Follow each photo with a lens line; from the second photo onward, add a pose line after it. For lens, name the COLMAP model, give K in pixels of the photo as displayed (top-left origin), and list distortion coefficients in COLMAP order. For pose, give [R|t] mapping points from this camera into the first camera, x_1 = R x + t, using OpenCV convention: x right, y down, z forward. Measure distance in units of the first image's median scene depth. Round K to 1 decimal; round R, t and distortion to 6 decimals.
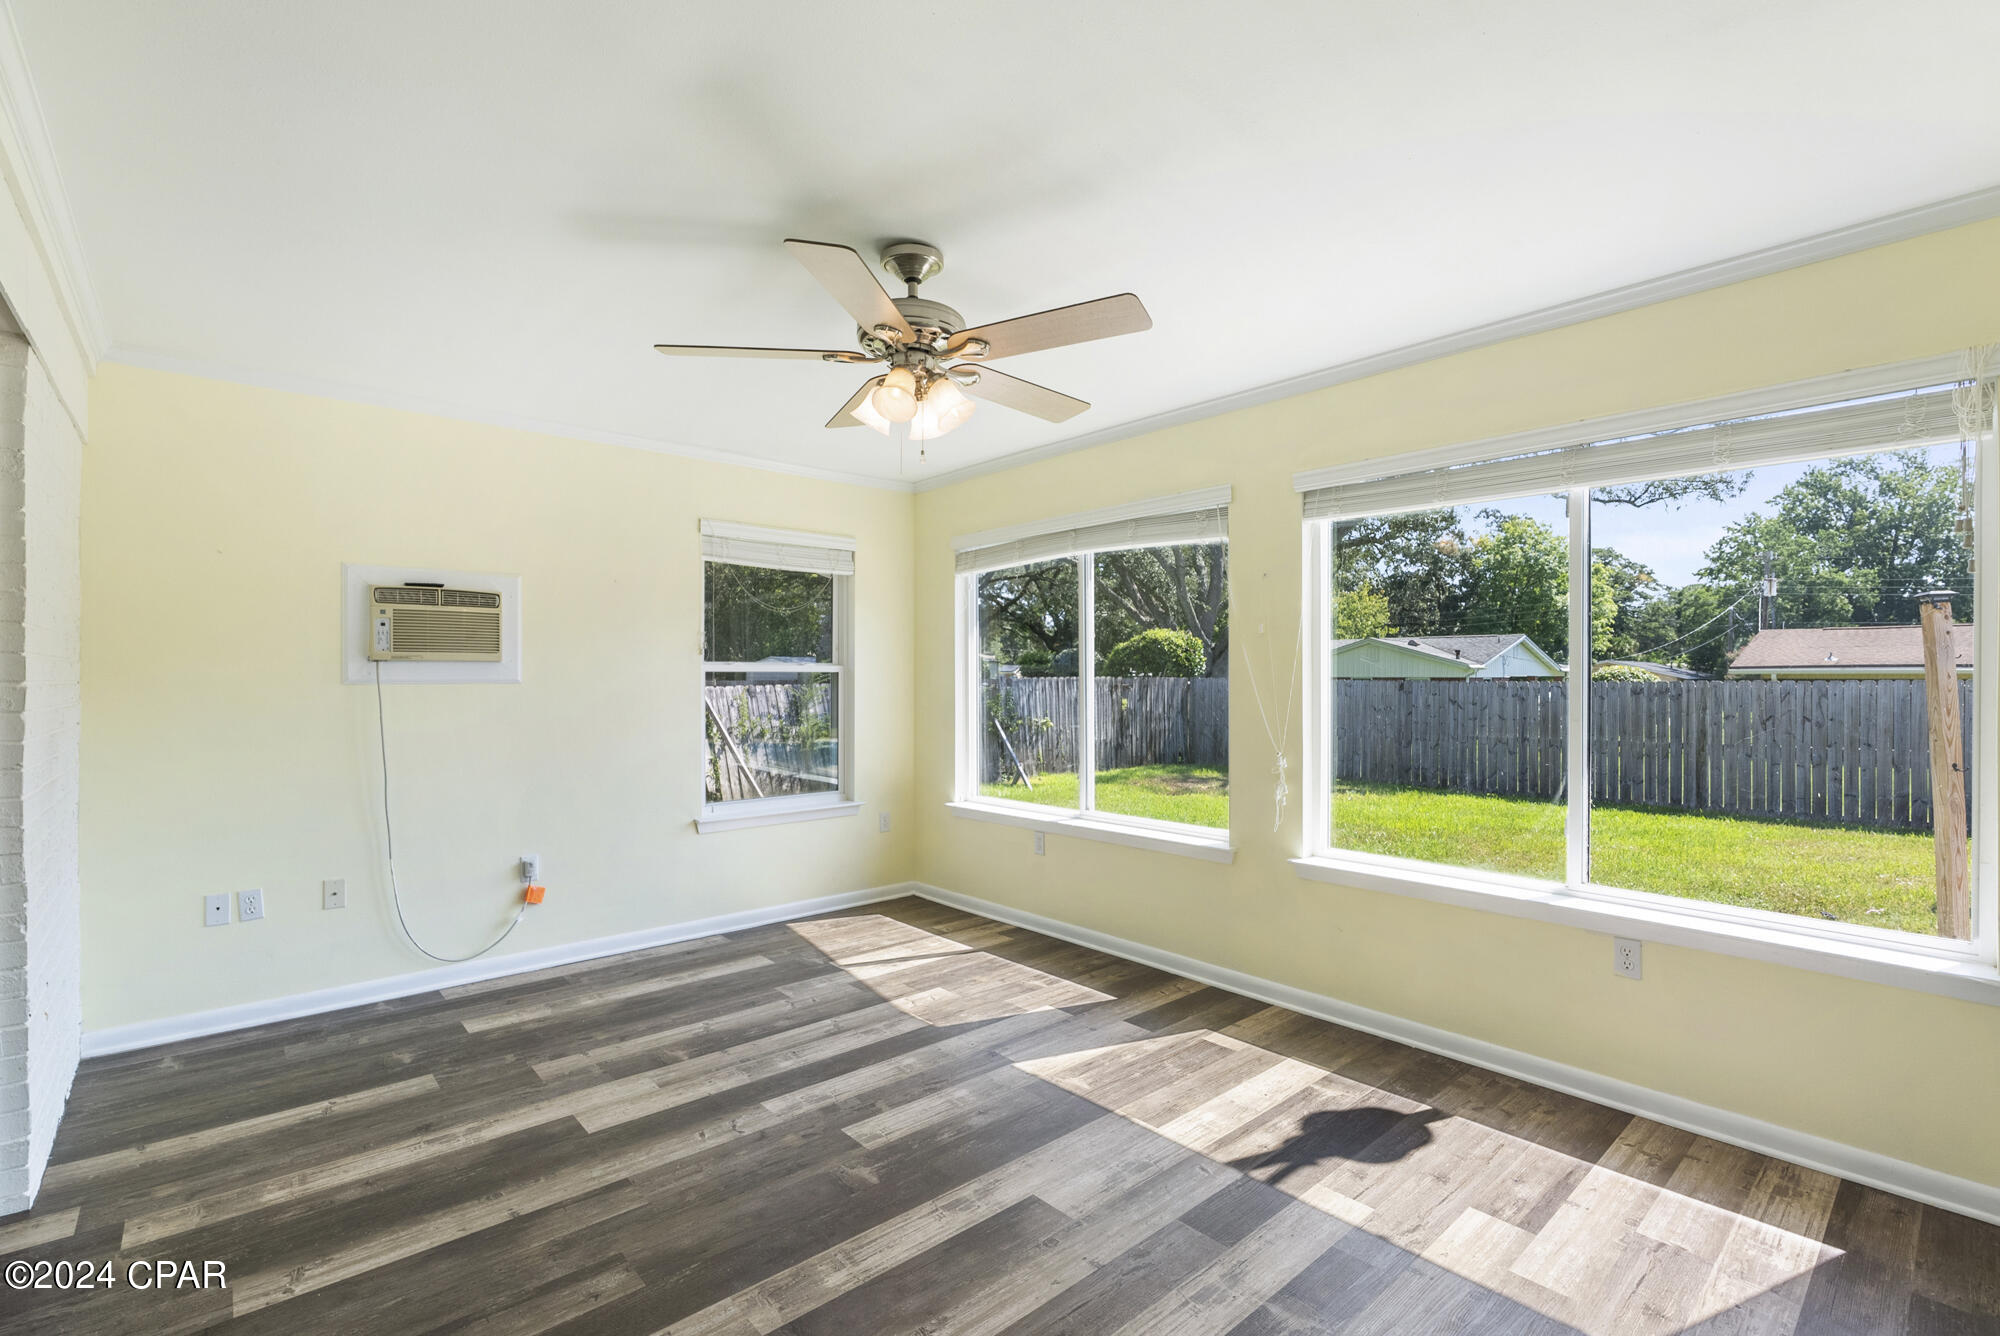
lens RADIAL K [[878.1, 0, 986.6], [0, 878.1, 677.0], [0, 0, 1]] dist [-0.018643, 0.002167]
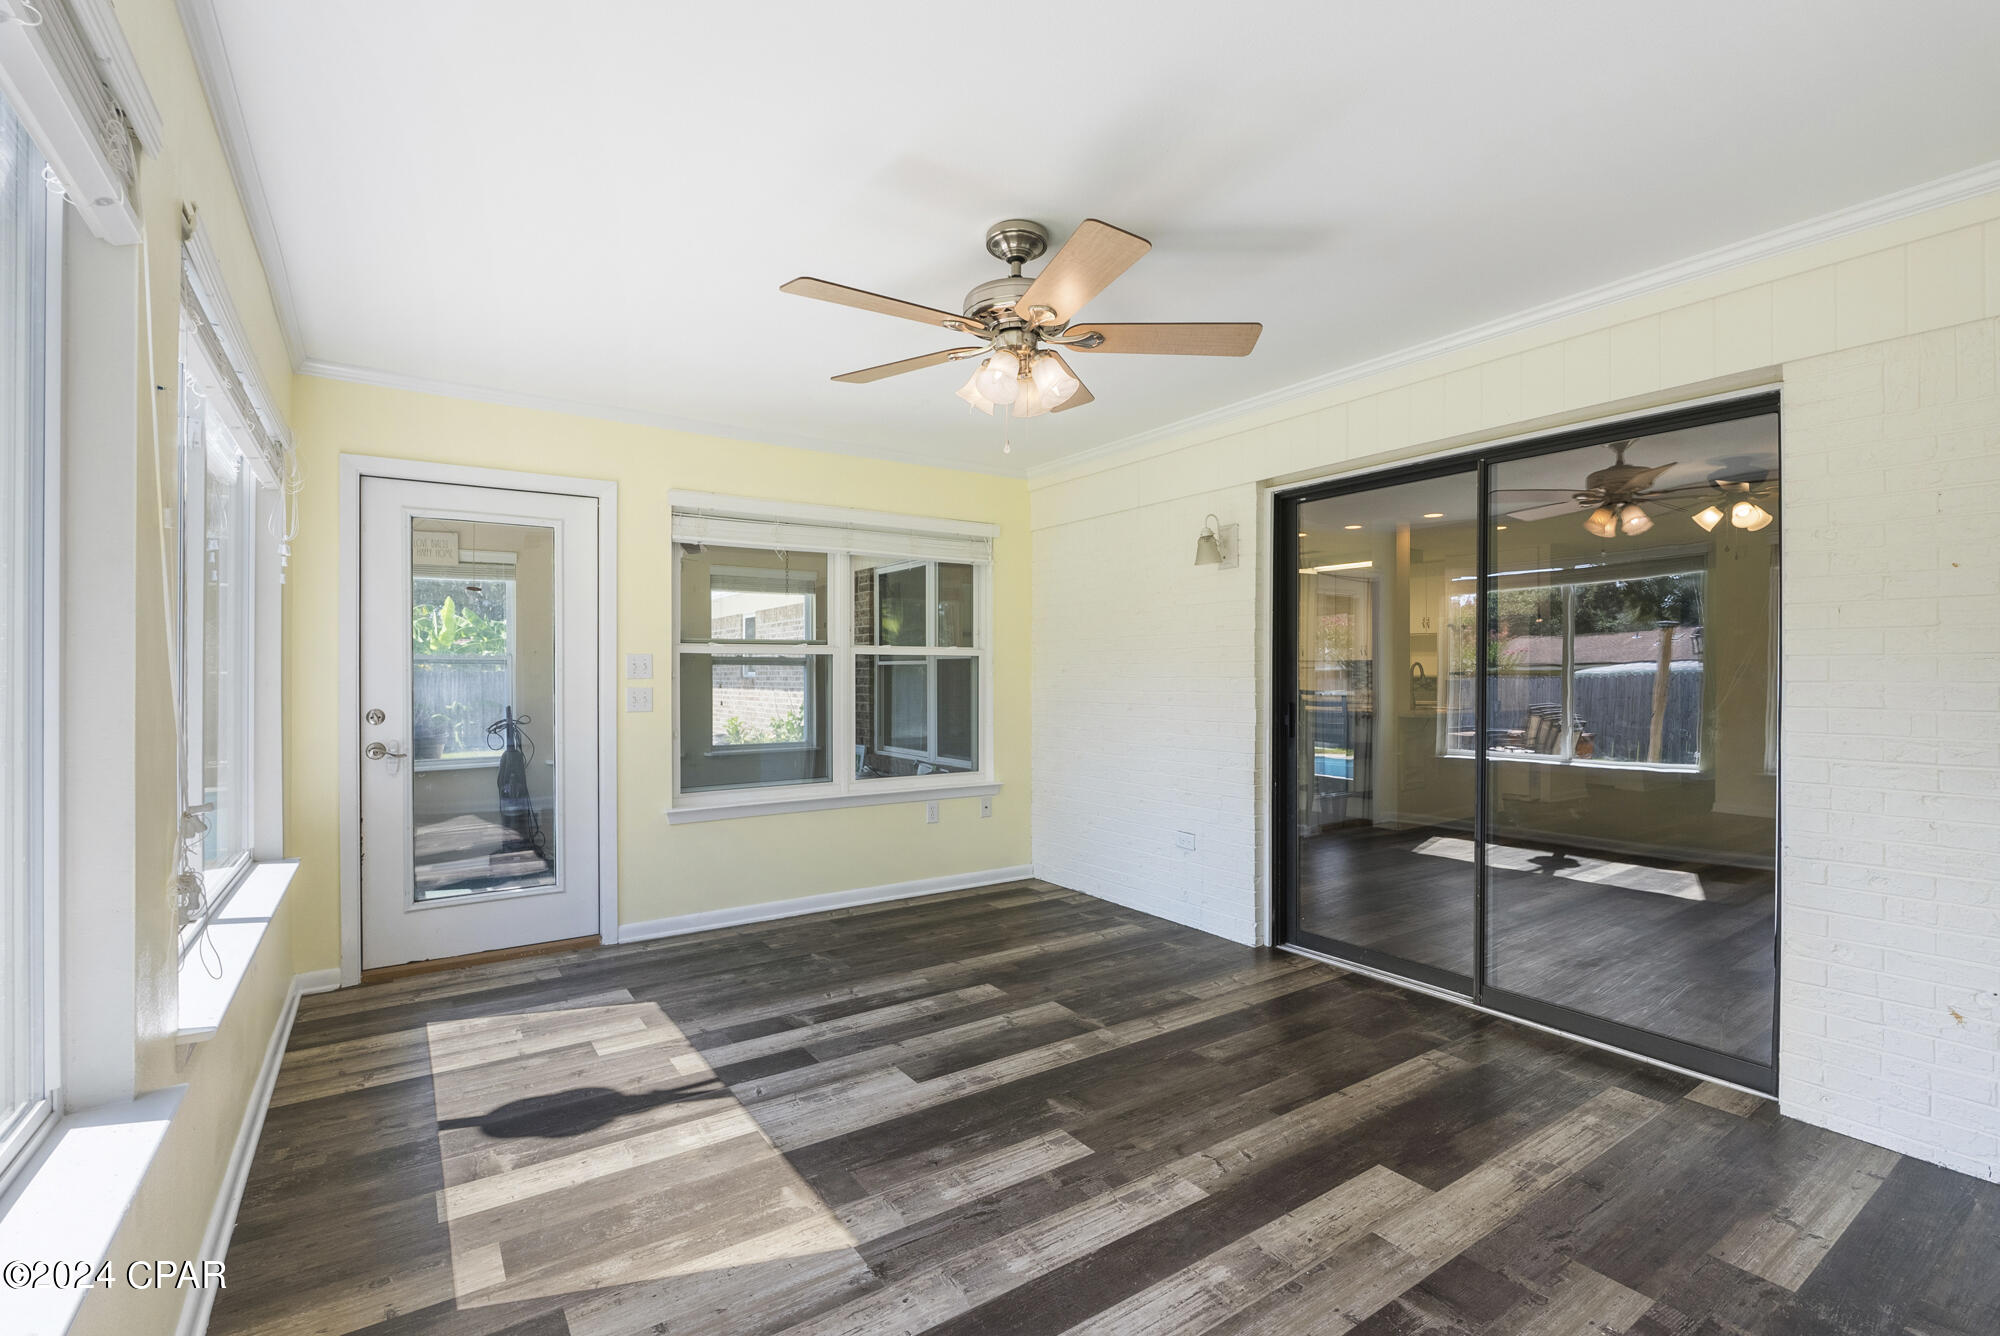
lens RADIAL K [[878.1, 0, 995.6], [0, 878.1, 680.6], [0, 0, 1]] dist [-0.018643, 0.002167]
pose [[-0.992860, -0.001563, 0.119273, -0.169427], [-0.000936, 0.999985, 0.005311, 0.025881], [-0.119279, 0.005161, -0.992847, 1.880325]]
